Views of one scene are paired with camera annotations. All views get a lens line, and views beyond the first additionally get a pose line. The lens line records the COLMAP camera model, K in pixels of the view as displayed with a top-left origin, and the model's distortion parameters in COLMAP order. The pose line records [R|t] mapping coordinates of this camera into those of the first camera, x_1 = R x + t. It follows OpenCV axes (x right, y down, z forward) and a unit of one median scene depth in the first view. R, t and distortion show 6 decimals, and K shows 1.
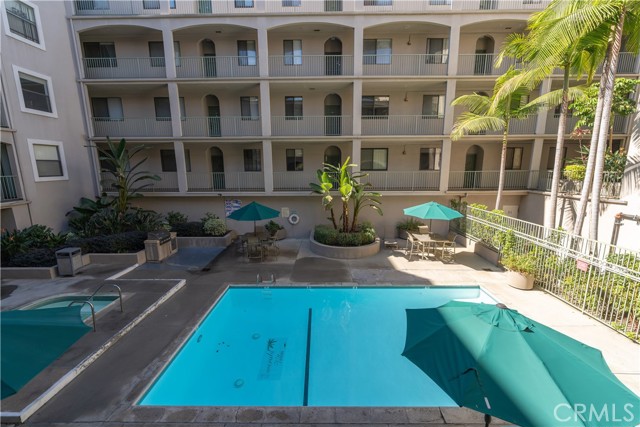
lens RADIAL K [[256.4, 0, 321.8], [0, 256.4, 212.3], [0, 0, 1]] dist [0.000868, -0.000037]
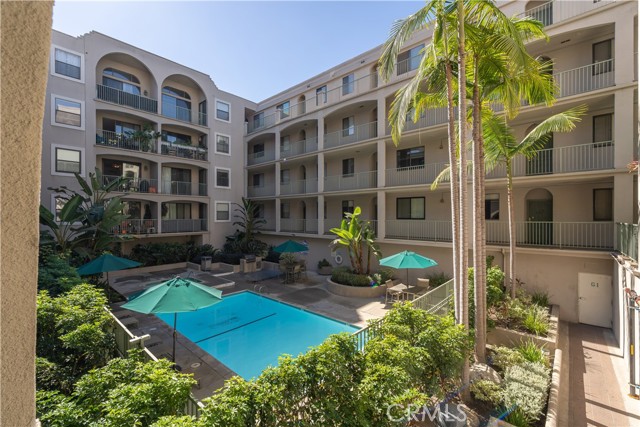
lens RADIAL K [[273.5, 0, 320.9], [0, 273.5, 215.0], [0, 0, 1]] dist [0.010773, -0.000024]
pose [[0.751052, 0.004059, -0.660231, 0.787227], [-0.118901, 0.984464, -0.129204, -0.001573], [0.649449, 0.175541, 0.739866, -0.014611]]
